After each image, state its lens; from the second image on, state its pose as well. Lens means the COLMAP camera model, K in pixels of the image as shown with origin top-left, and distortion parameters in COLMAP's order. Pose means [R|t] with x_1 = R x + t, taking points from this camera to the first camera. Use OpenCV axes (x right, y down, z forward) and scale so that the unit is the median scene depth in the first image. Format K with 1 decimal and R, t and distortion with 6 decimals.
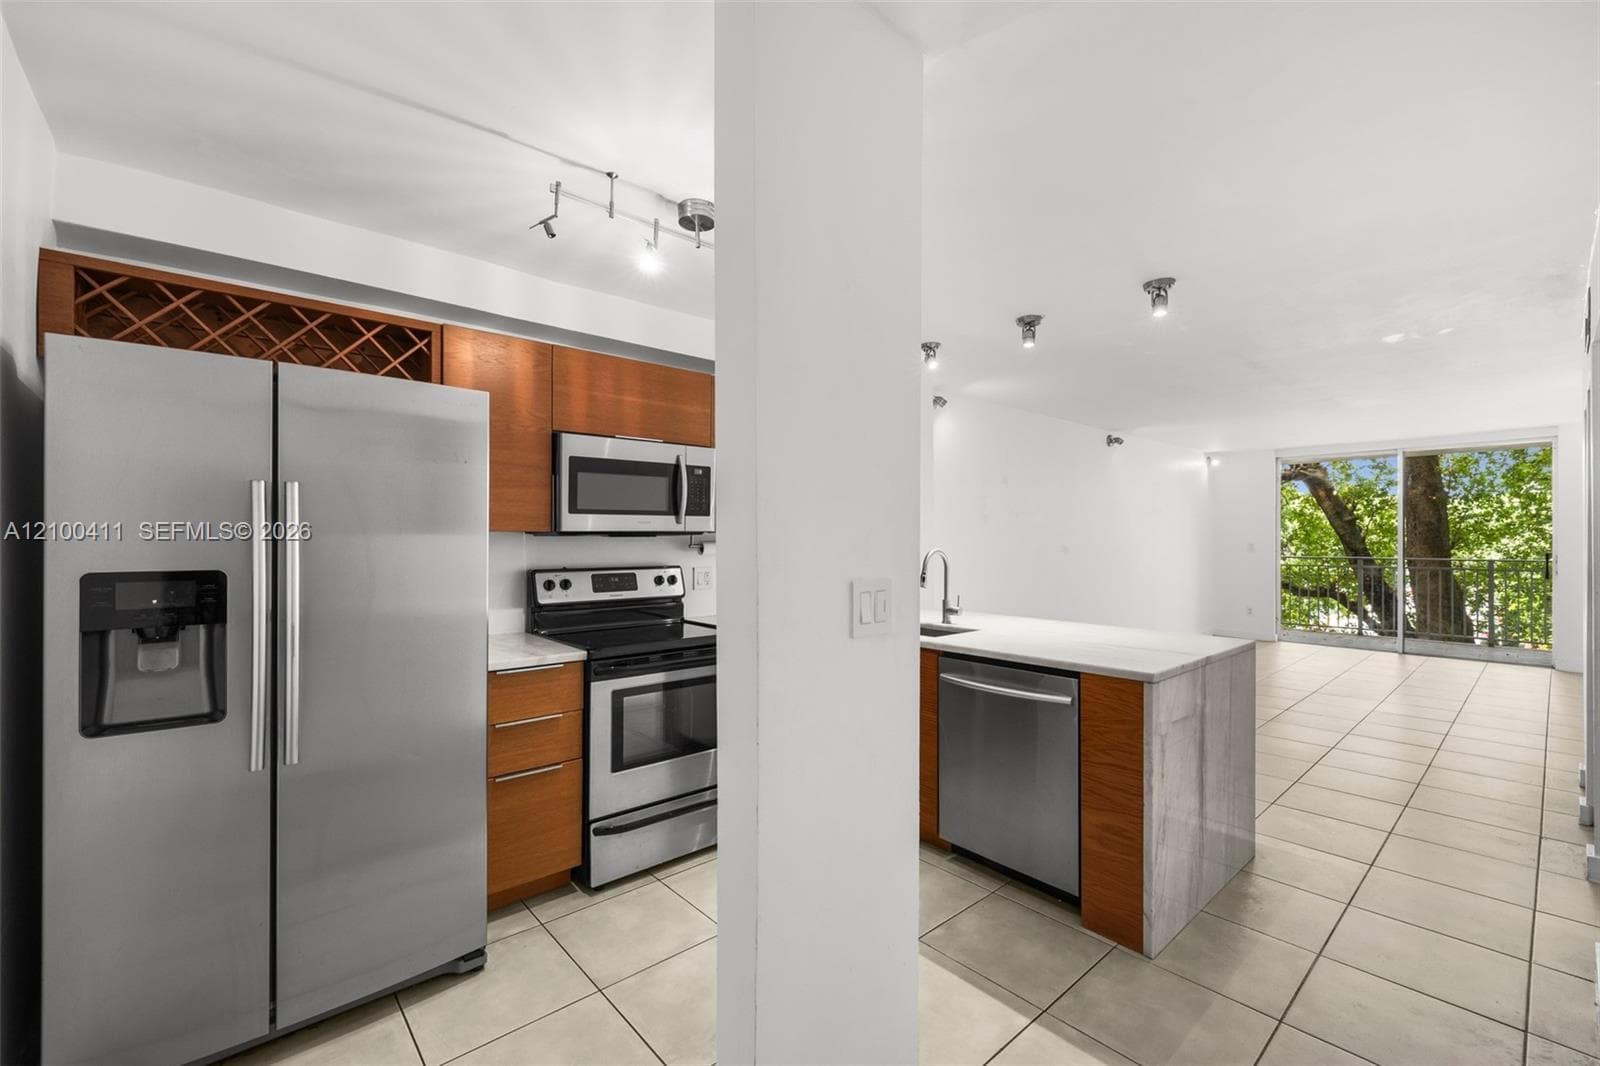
lens RADIAL K [[671.1, 0, 800.0], [0, 671.1, 538.3], [0, 0, 1]] dist [-0.000220, -0.000023]
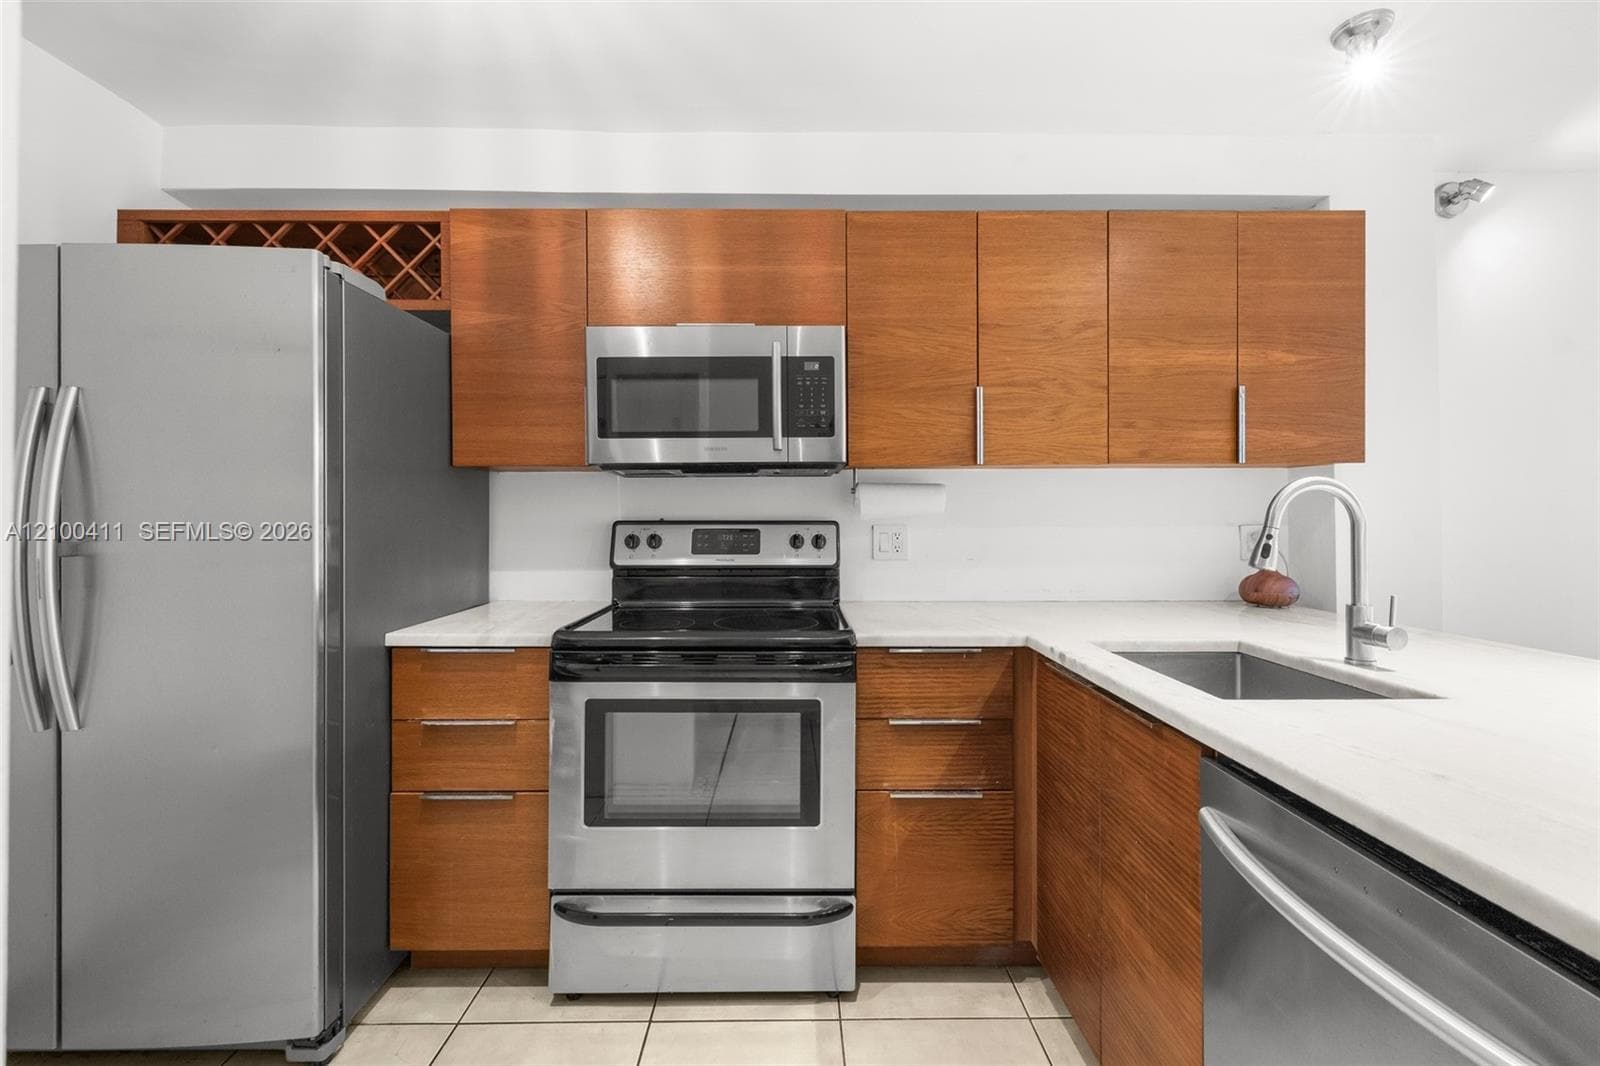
lens RADIAL K [[671.1, 0, 800.2], [0, 671.1, 516.5], [0, 0, 1]] dist [-0.000220, -0.000023]
pose [[0.756992, -0.005133, -0.653404, 0.249702], [0.001247, 0.999979, -0.006411, 0.044962], [0.653423, 0.004039, 0.756982, 0.529653]]
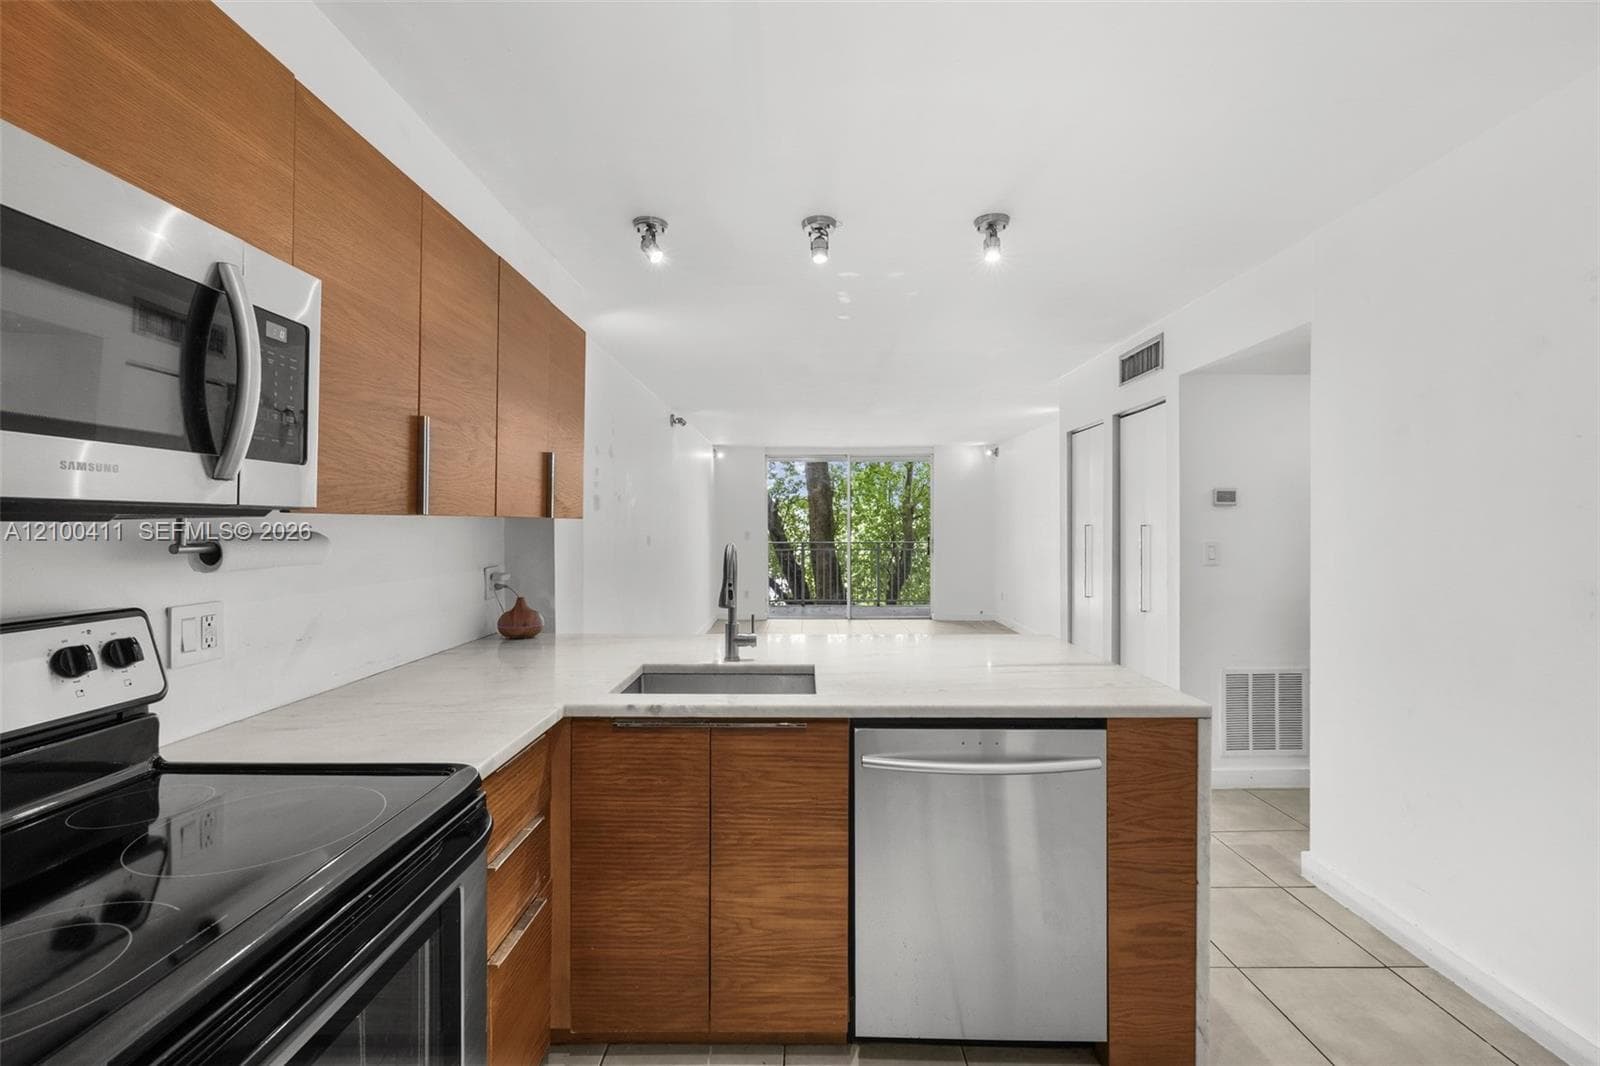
lens RADIAL K [[671.1, 0, 798.7], [0, 671.1, 530.5], [0, 0, 1]] dist [-0.000220, -0.000023]
pose [[0.665035, -0.005305, 0.746794, -0.233671], [0.002576, 0.999985, 0.004810, 0.001087], [-0.746808, -0.001275, 0.665038, 0.582431]]
